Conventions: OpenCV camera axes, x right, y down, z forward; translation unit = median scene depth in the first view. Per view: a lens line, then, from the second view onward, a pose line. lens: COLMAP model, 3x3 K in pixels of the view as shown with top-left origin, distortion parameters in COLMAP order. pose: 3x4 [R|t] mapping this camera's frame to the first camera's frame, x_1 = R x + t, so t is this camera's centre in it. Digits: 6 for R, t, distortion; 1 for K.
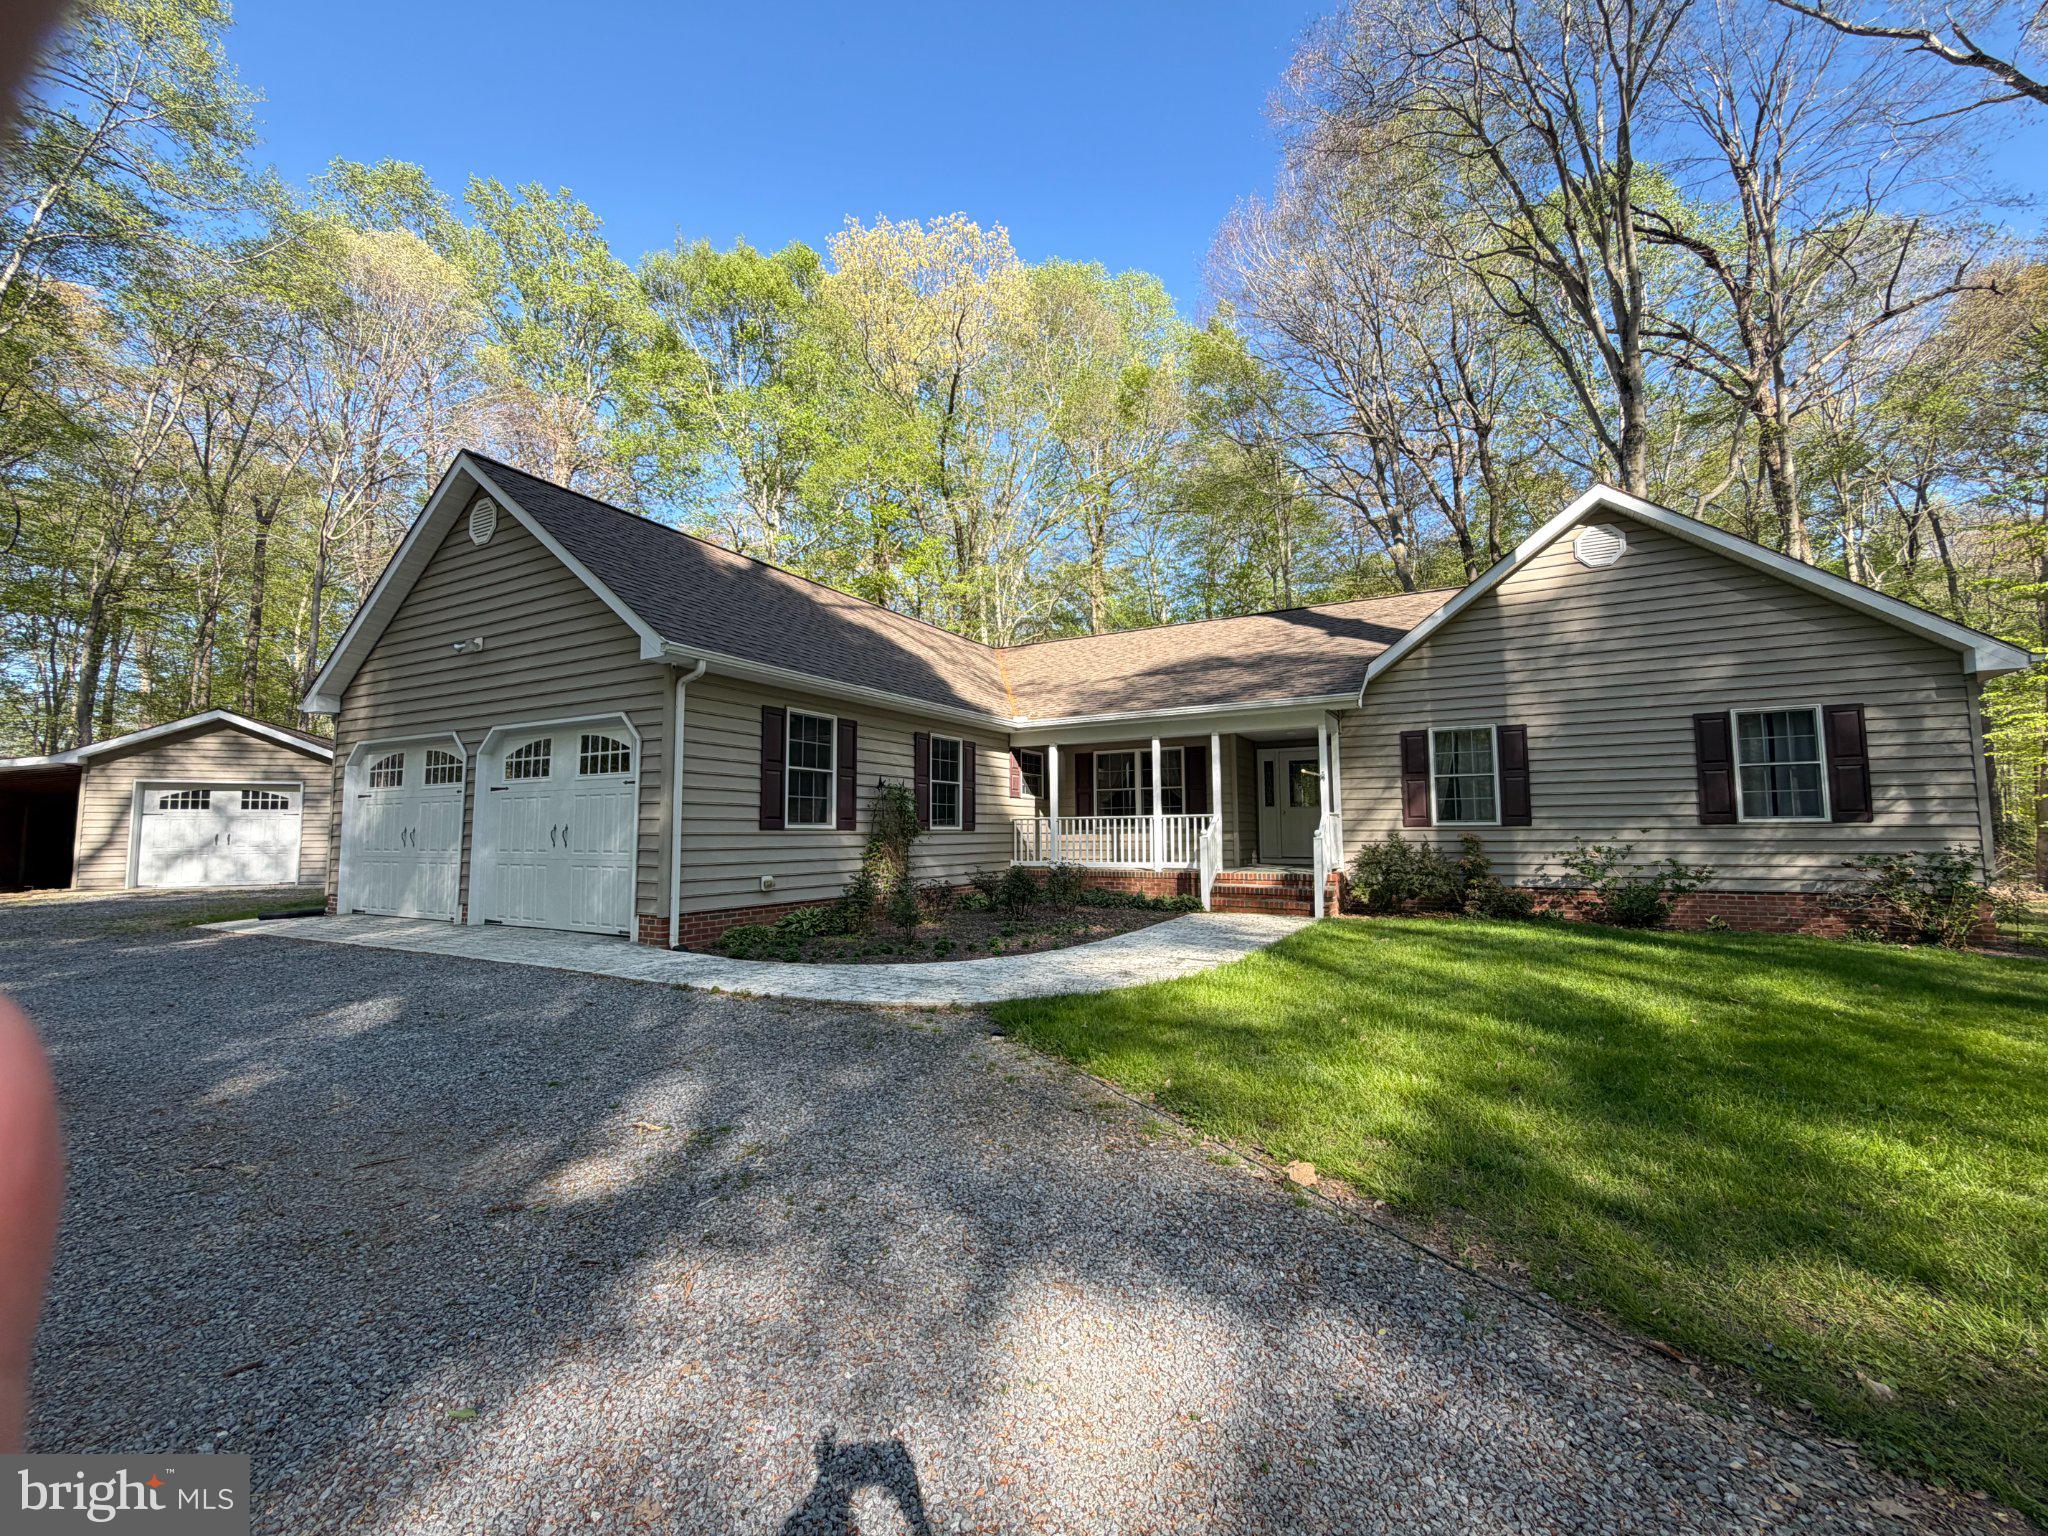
lens RADIAL K [[828.8, 0, 1028.9], [0, 828.8, 770.4], [0, 0, 1]] dist [0.000456, 0.000416]
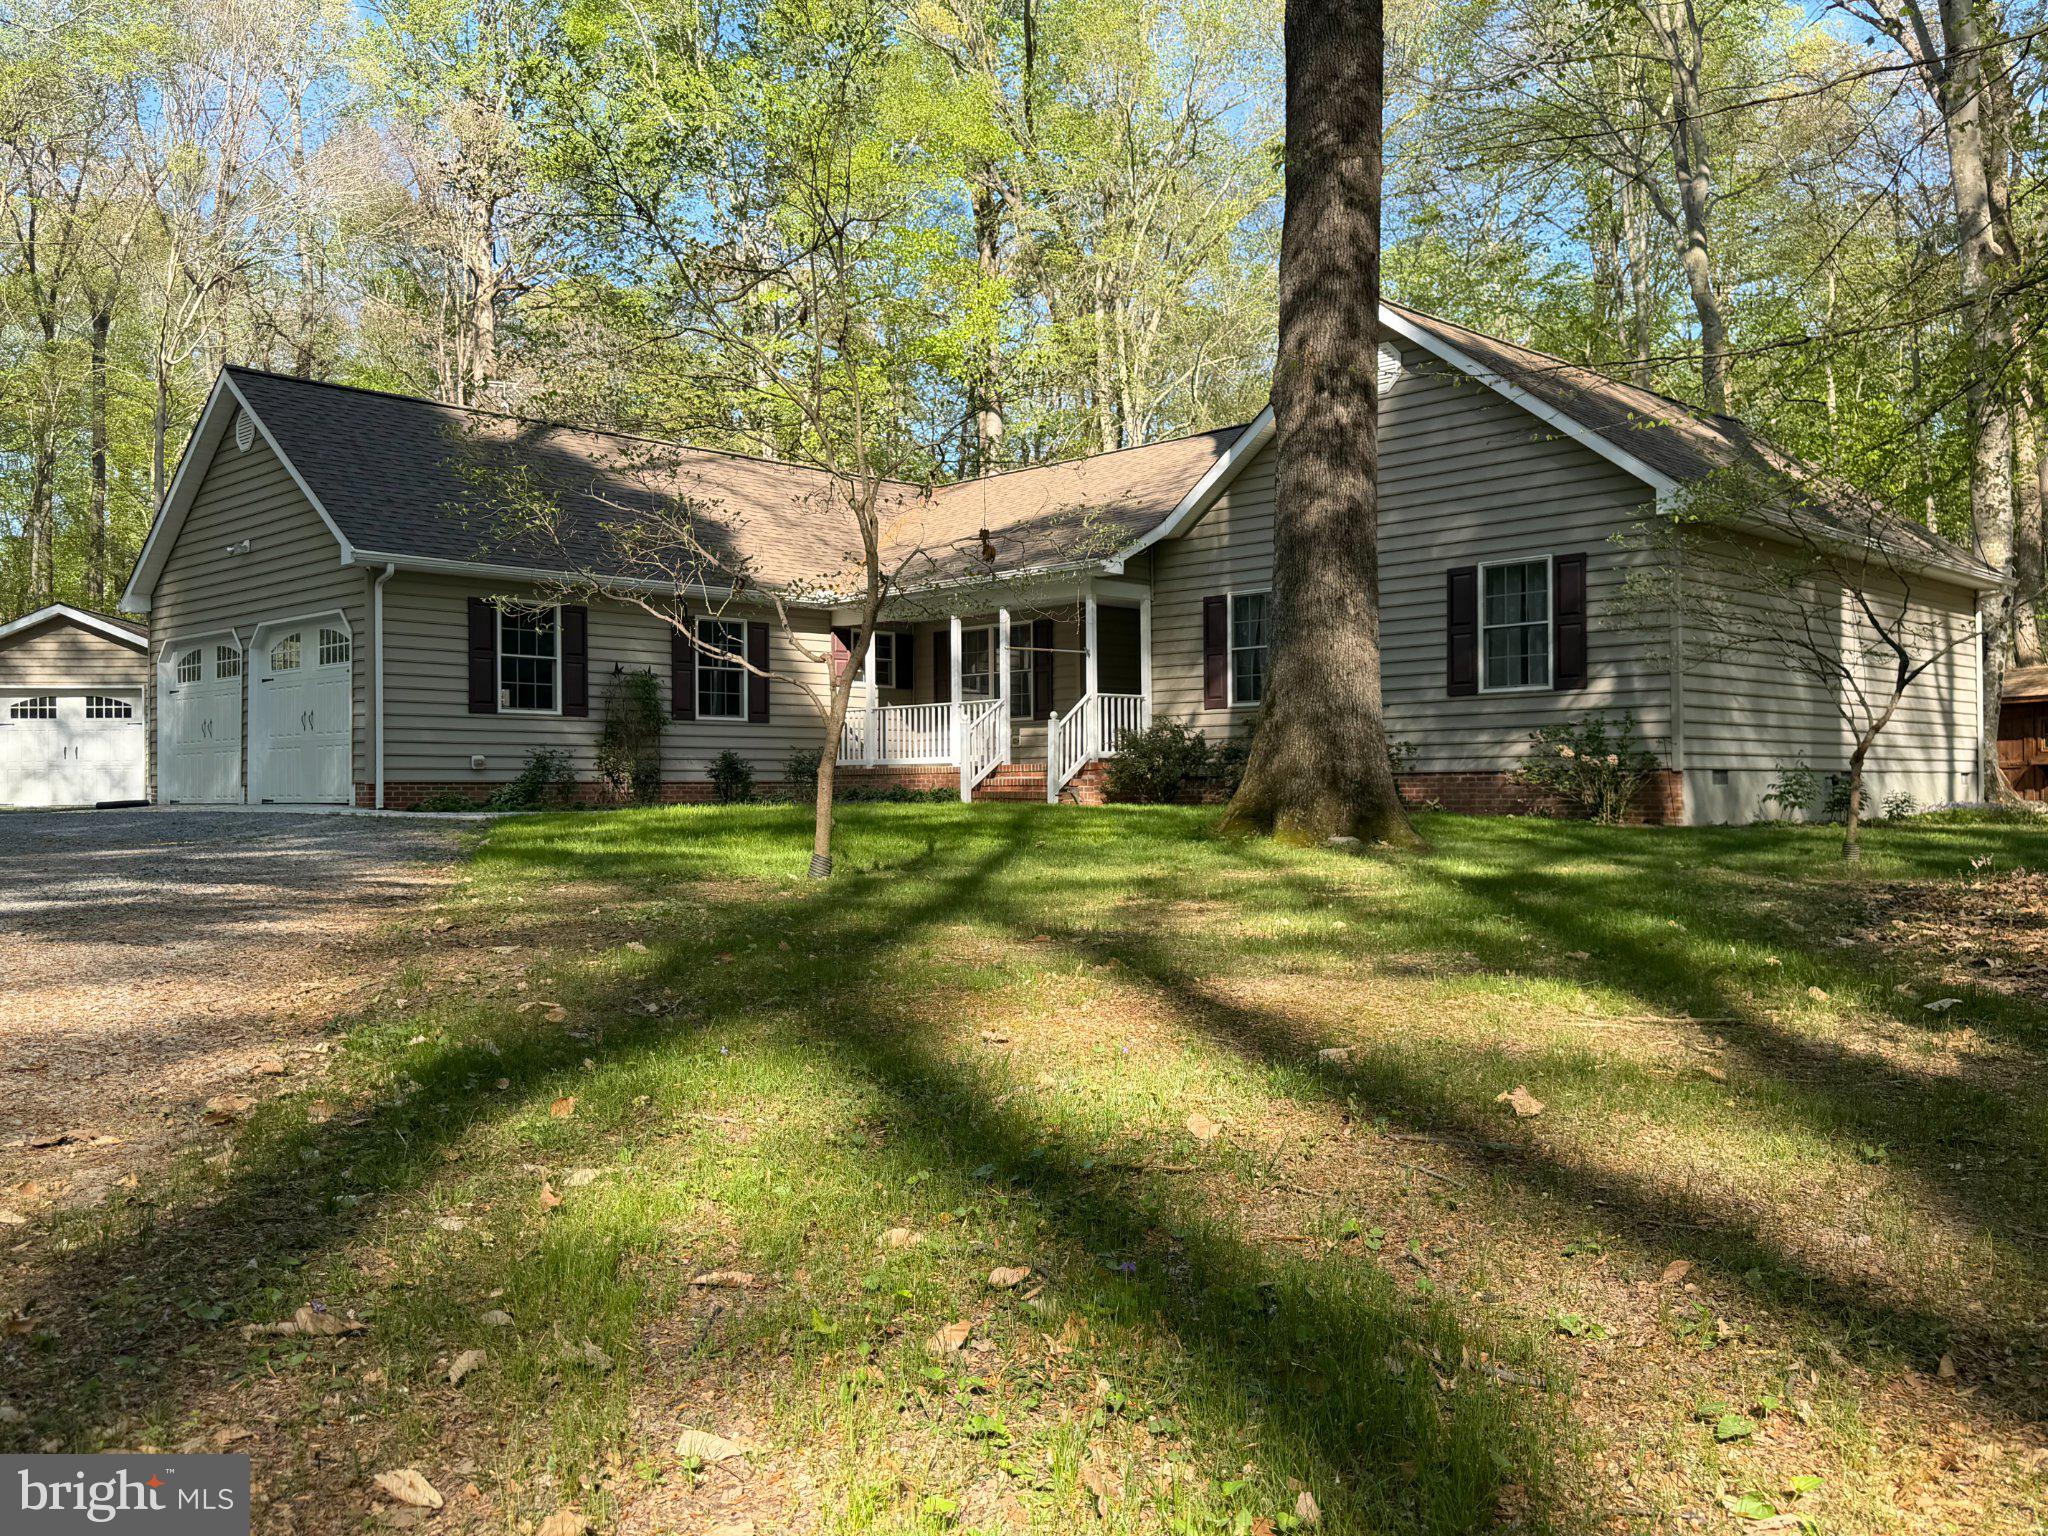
lens RADIAL K [[1717.2, 0, 1028.0], [0, 1717.2, 769.4], [0, 0, 1]] dist [0.045764, -0.030098]
pose [[0.962330, -0.004666, -0.271844, 0.889218], [0.021456, 0.998038, 0.058823, 0.025593], [0.271036, -0.062439, 0.960542, -0.870593]]
